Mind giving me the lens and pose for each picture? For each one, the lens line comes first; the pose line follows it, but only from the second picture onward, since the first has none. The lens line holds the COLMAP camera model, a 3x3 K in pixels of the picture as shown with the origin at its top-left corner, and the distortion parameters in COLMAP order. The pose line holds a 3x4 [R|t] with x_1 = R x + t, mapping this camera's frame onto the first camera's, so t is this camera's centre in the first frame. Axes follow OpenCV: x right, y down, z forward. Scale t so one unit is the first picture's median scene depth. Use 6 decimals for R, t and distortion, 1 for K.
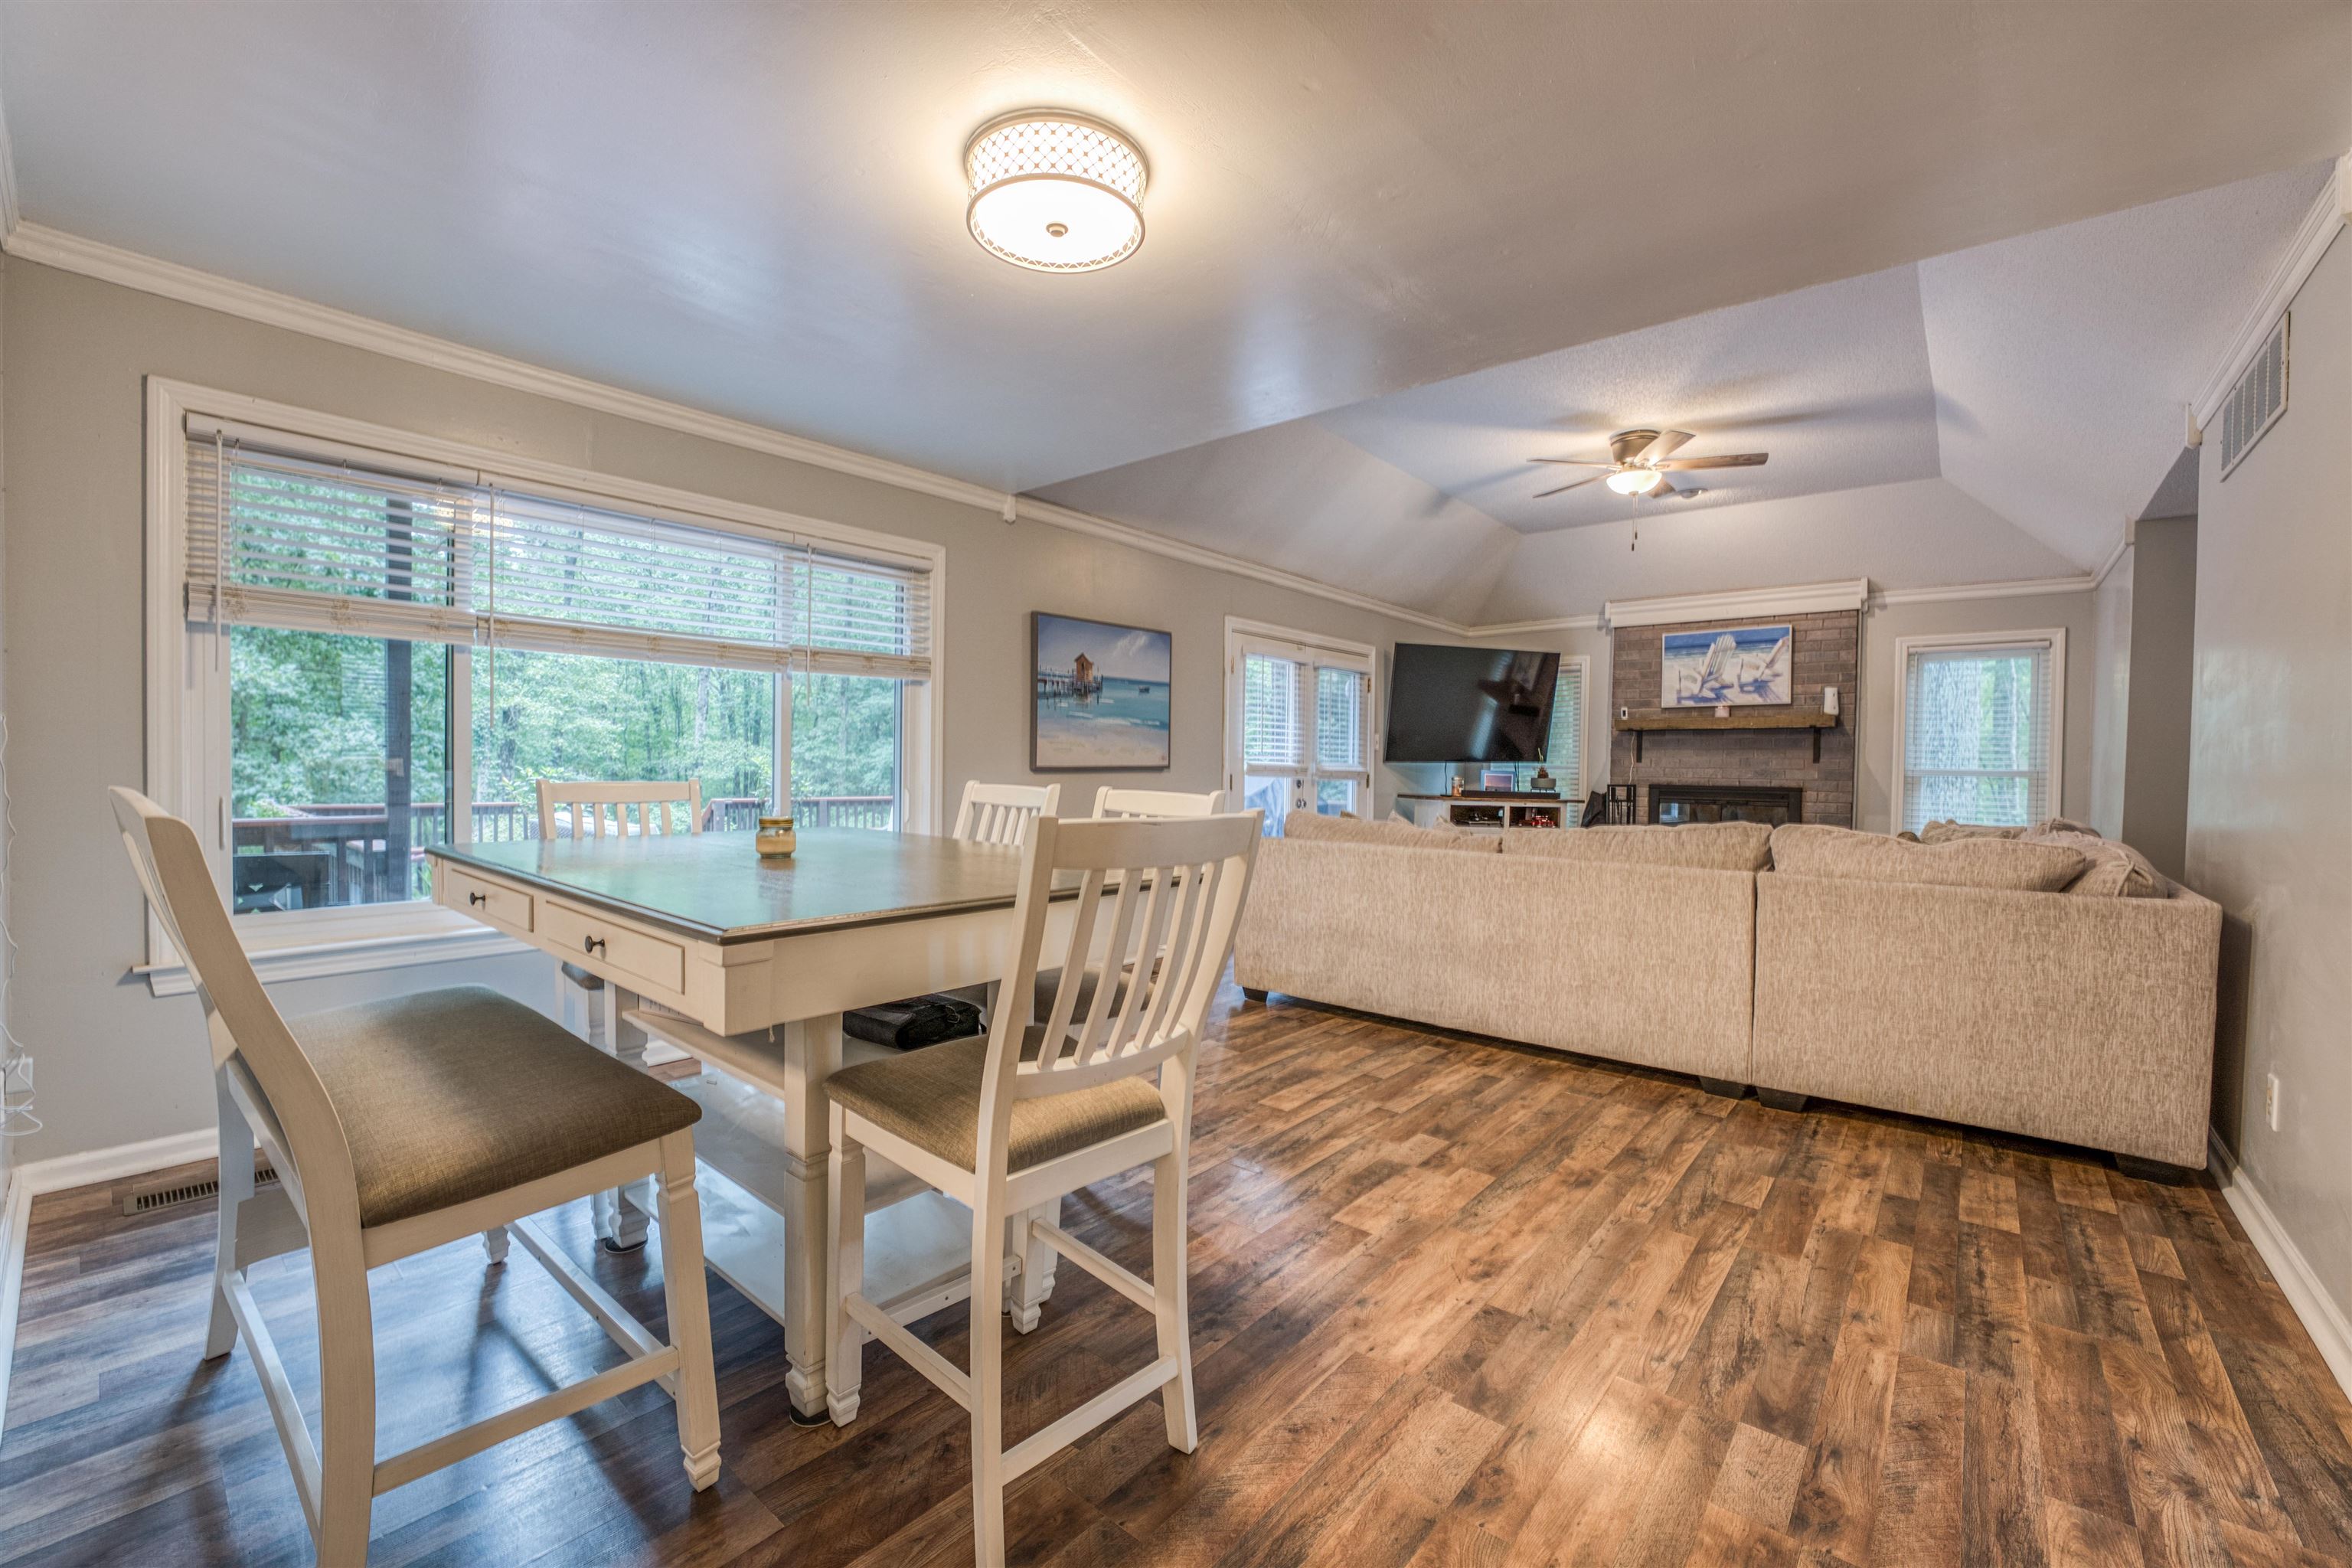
lens RADIAL K [[957.8, 0, 1170.5], [0, 957.8, 788.2], [0, 0, 1]] dist [-0.031140, 0.005205]
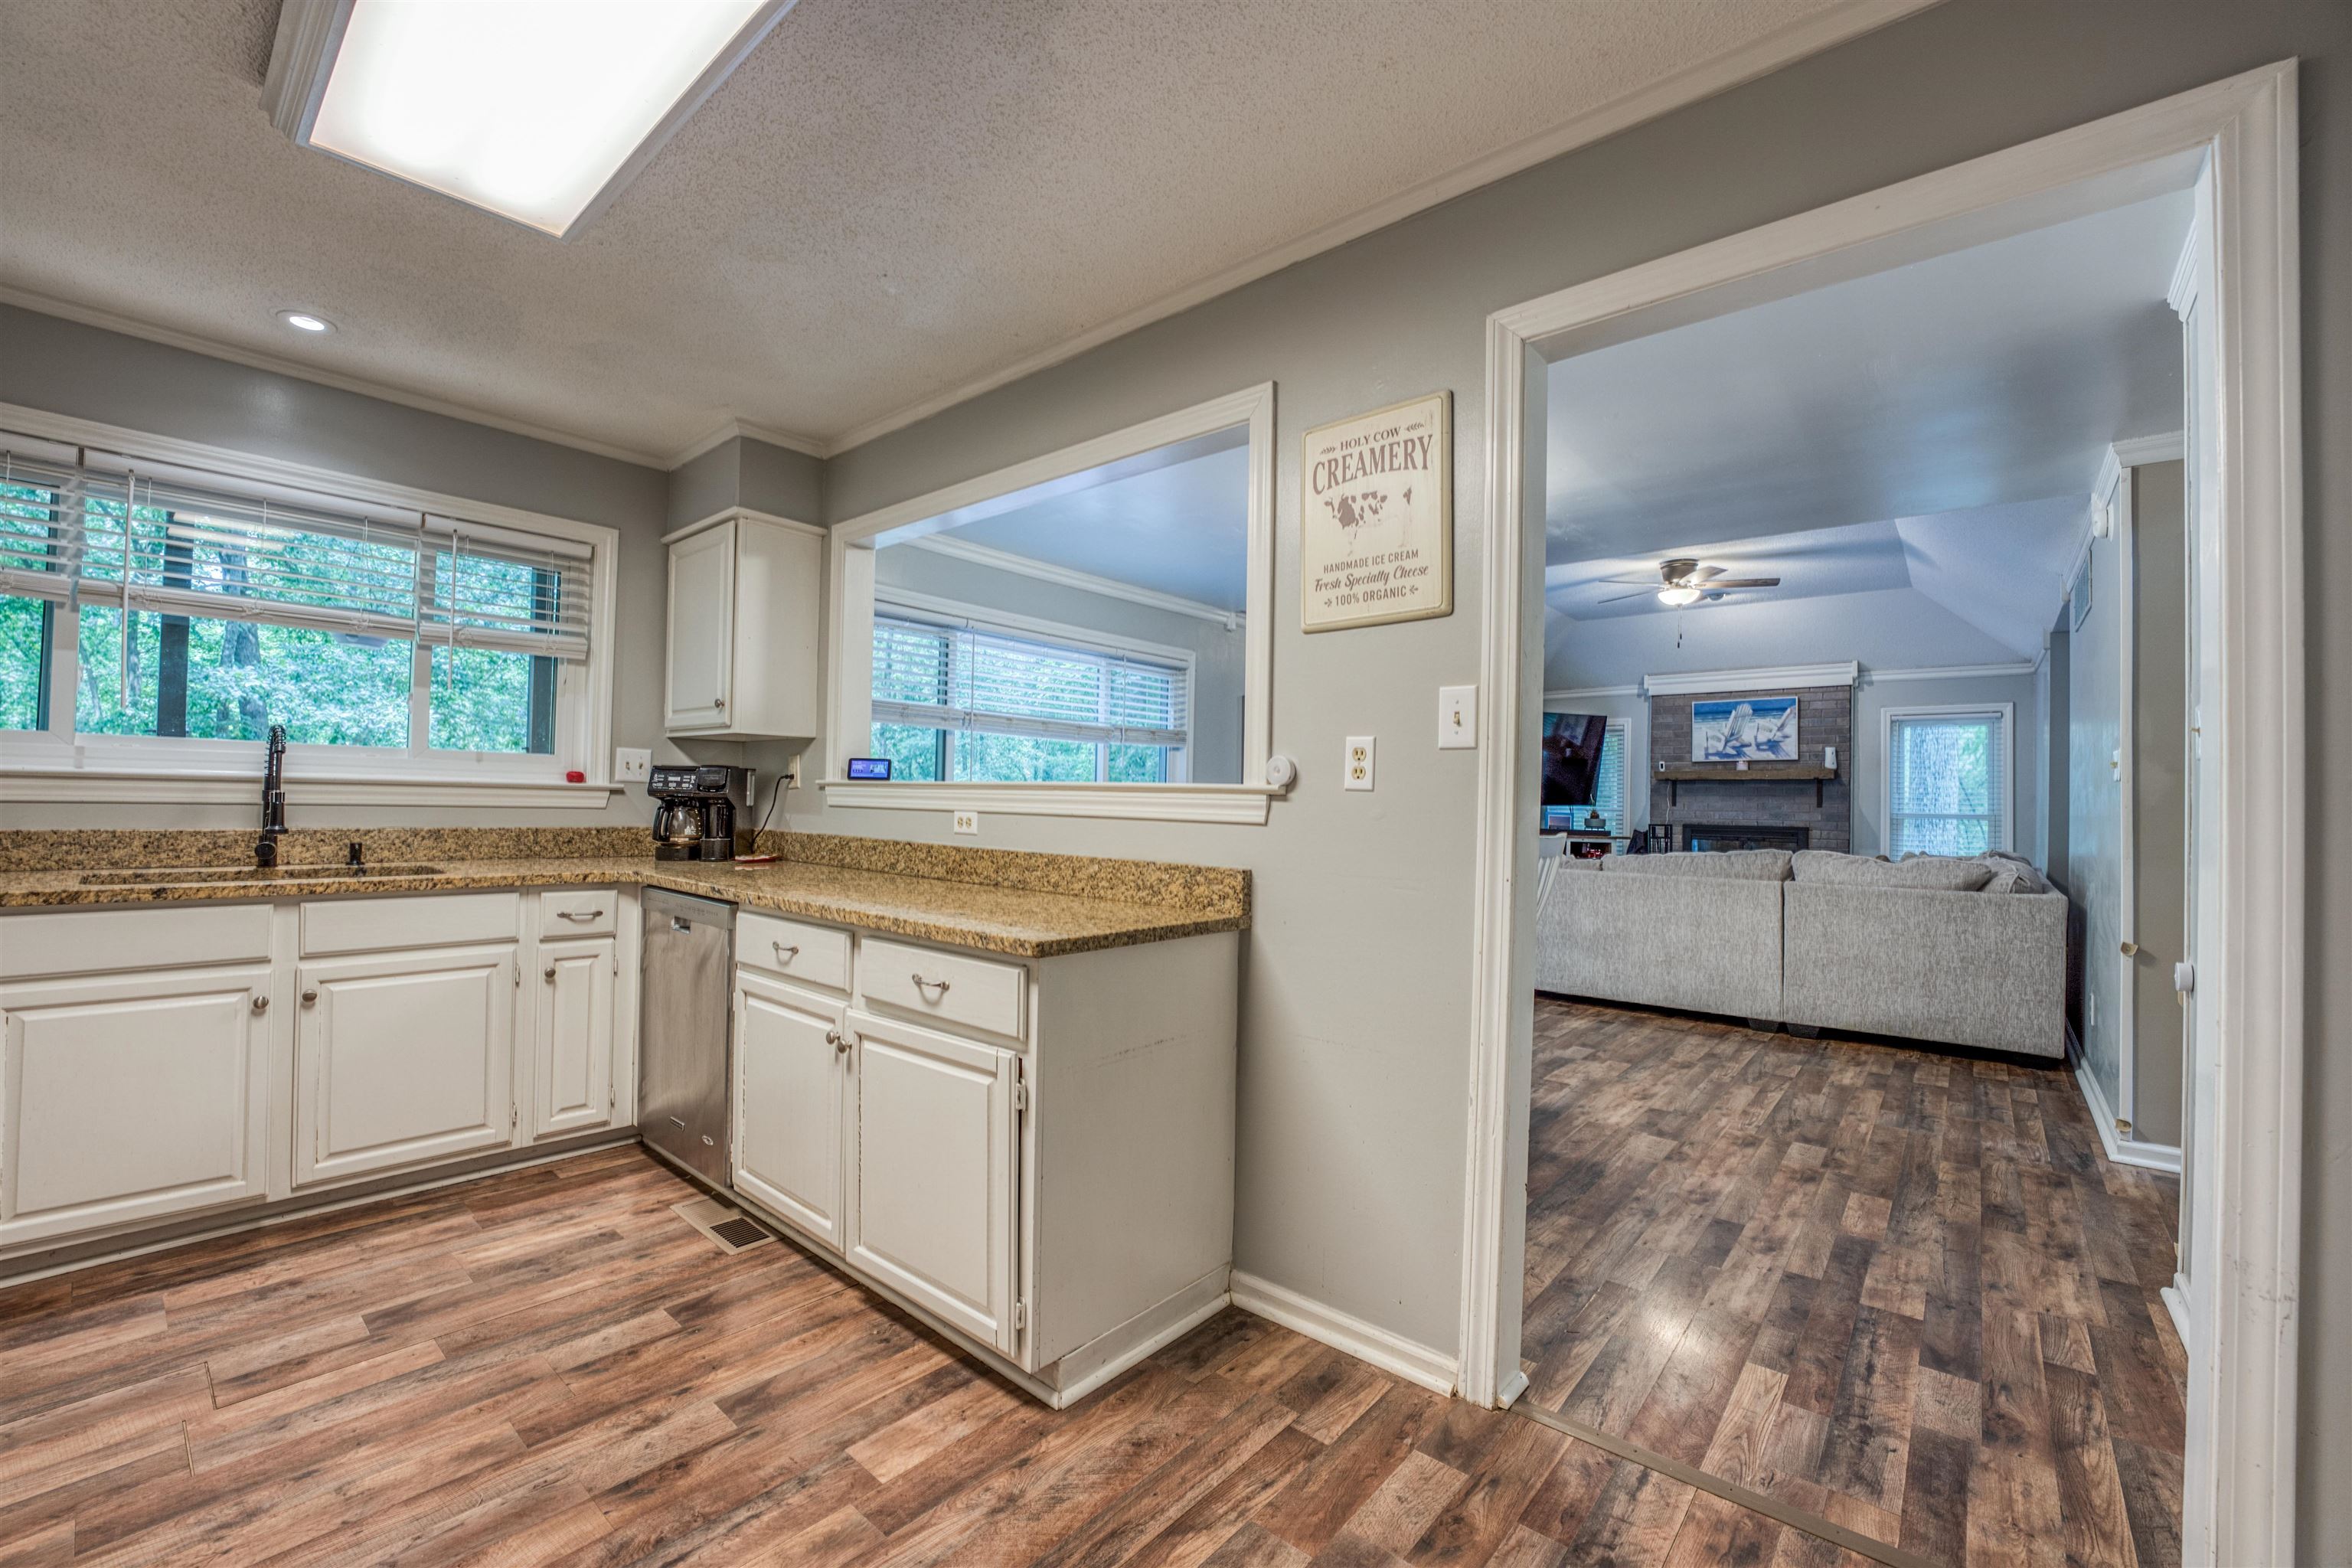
lens RADIAL K [[957.8, 0, 1170.5], [0, 957.8, 788.2], [0, 0, 1]] dist [-0.031140, 0.005205]
pose [[0.999988, 0.004696, -0.001094, -0.316842], [-0.004737, 0.999164, -0.040603, 0.004445], [0.000902, 0.040608, 0.999175, -0.456351]]
